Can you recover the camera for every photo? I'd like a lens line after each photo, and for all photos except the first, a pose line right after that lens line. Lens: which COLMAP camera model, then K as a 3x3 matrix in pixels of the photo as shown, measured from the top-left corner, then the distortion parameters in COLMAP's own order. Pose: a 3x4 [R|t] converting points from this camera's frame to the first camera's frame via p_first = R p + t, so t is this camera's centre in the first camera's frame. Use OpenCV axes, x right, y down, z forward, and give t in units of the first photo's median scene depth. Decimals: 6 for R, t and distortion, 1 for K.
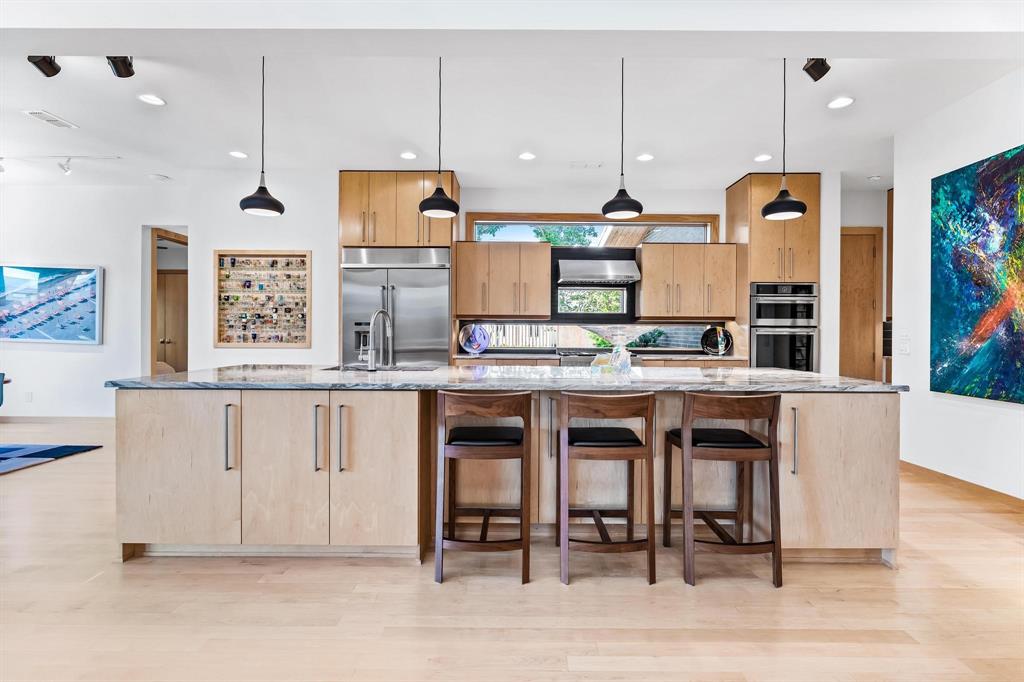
lens RADIAL K [[490.3, 0, 513.3], [0, 490.3, 339.2], [0, 0, 1]] dist [-0.004854, 0.001354]
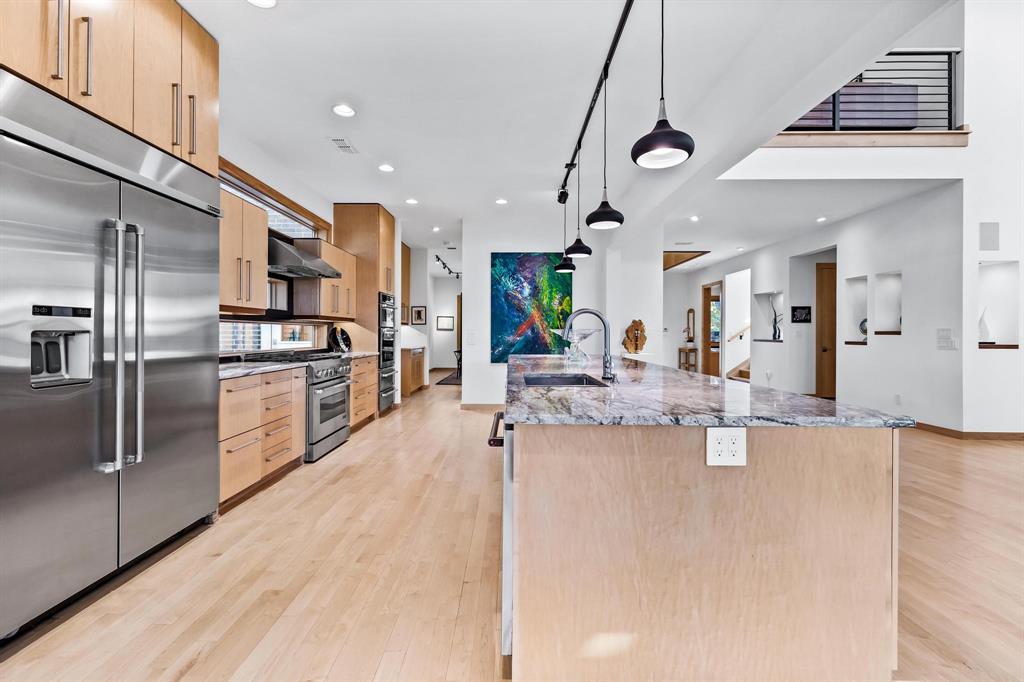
lens RADIAL K [[442.1, 0, 508.9], [0, 442.1, 332.1], [0, 0, 1]] dist [0.003353, -0.000709]
pose [[0.002730, -0.002749, 0.999992, -0.624723], [0.008557, 0.999960, 0.002726, -0.013776], [-0.999960, 0.008549, 0.002753, 0.661371]]
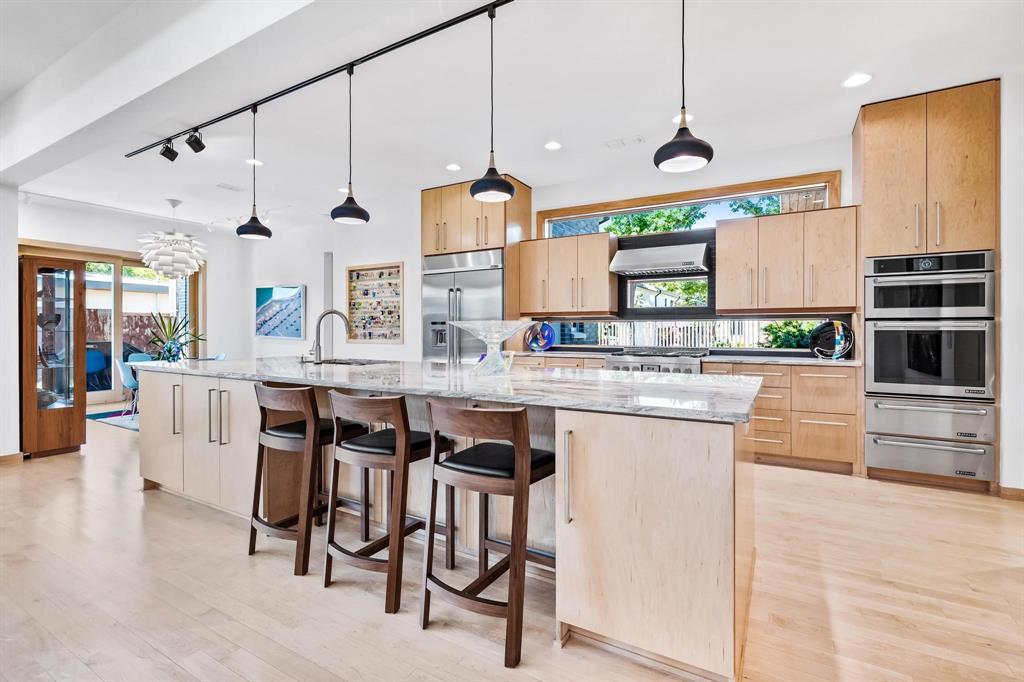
lens RADIAL K [[465.8, 0, 513.2], [0, 465.8, 333.7], [0, 0, 1]] dist [0.000605, -0.000750]
pose [[0.869332, -0.002040, -0.494225, 0.370257], [-0.001387, 0.999977, -0.006567, 0.000077], [0.494227, 0.006395, 0.869309, 0.155635]]
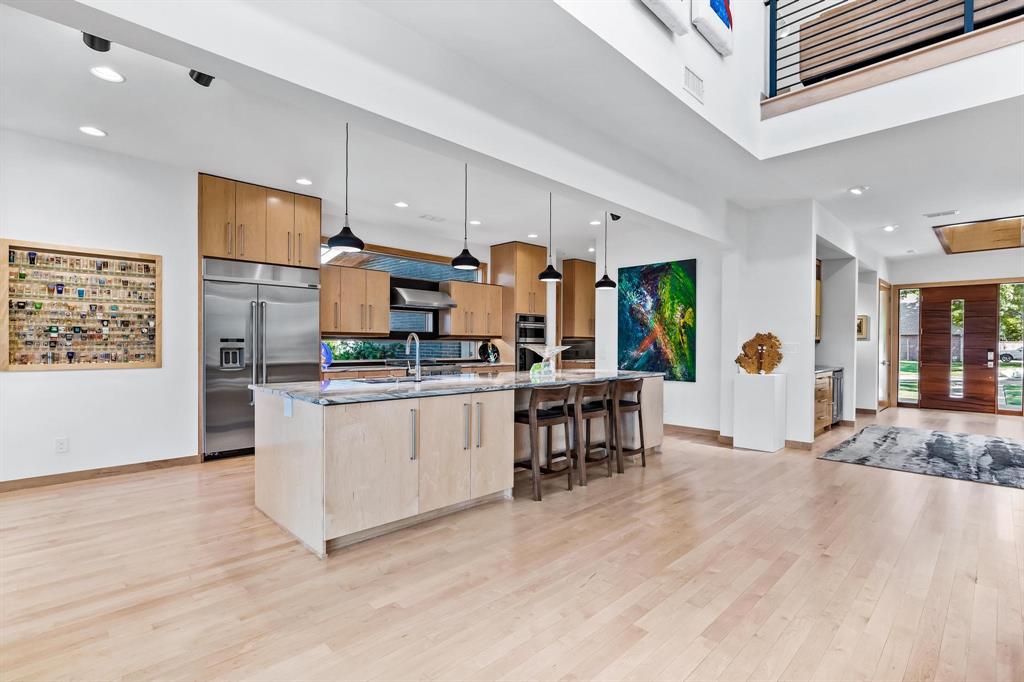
lens RADIAL K [[490.3, 0, 508.4], [0, 490.3, 346.6], [0, 0, 1]] dist [-0.004854, 0.001354]
pose [[0.710761, -0.005931, 0.703409, -0.584589], [0.007673, 0.999970, 0.000678, -0.015401], [-0.703392, 0.004915, 0.710785, -0.052400]]
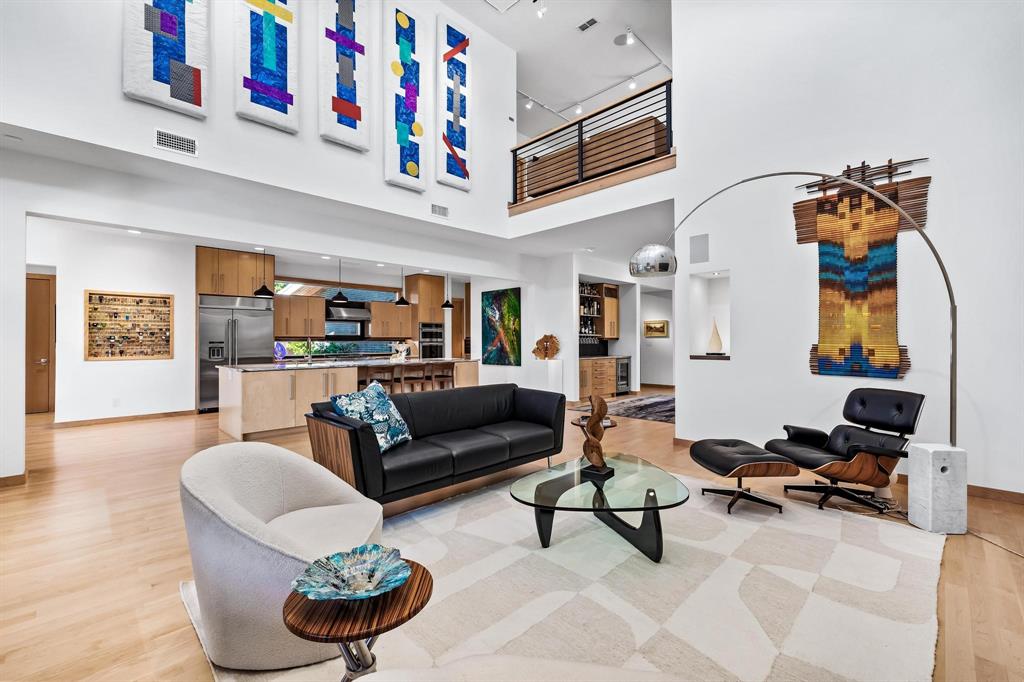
lens RADIAL K [[442.1, 0, 506.7], [0, 442.1, 336.8], [0, 0, 1]] dist [0.003353, -0.000709]
pose [[0.708186, -0.000911, 0.706025, -0.647879], [0.018491, 0.999680, -0.017257, -0.007456], [-0.705784, 0.025276, 0.707976, -0.696113]]
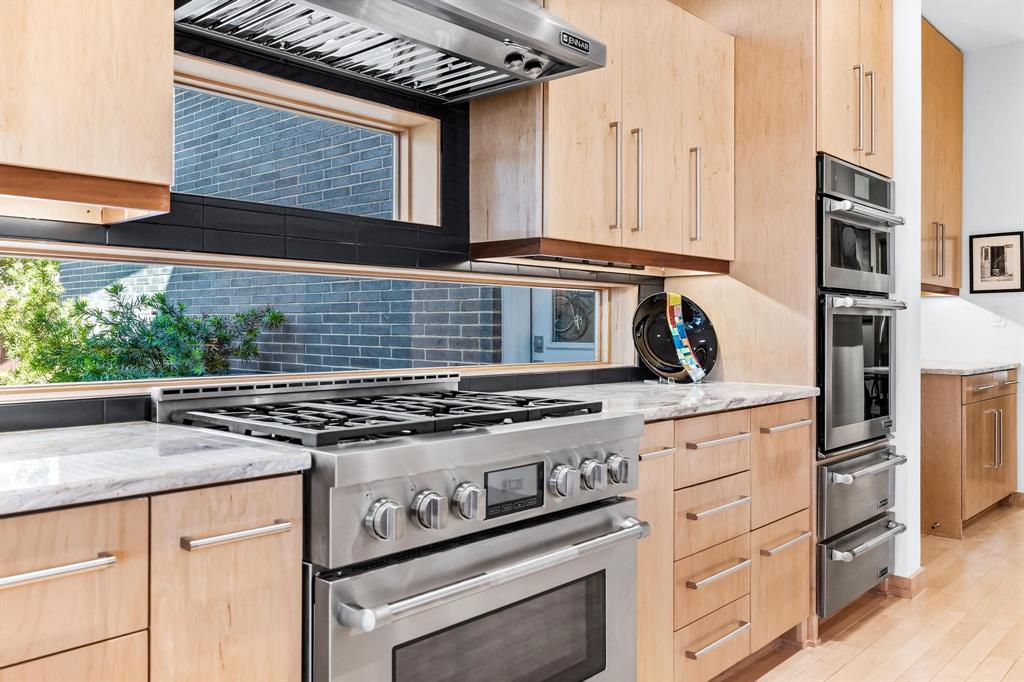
lens RADIAL K [[829.0, 0, 511.0], [0, 829.0, 334.9], [0, 0, 1]] dist [0.014772, 0.004850]
pose [[0.667005, -0.009320, 0.744995, -0.050601], [0.011586, 0.999931, 0.002136, 0.000182], [-0.744963, 0.007207, 0.667067, 0.780773]]
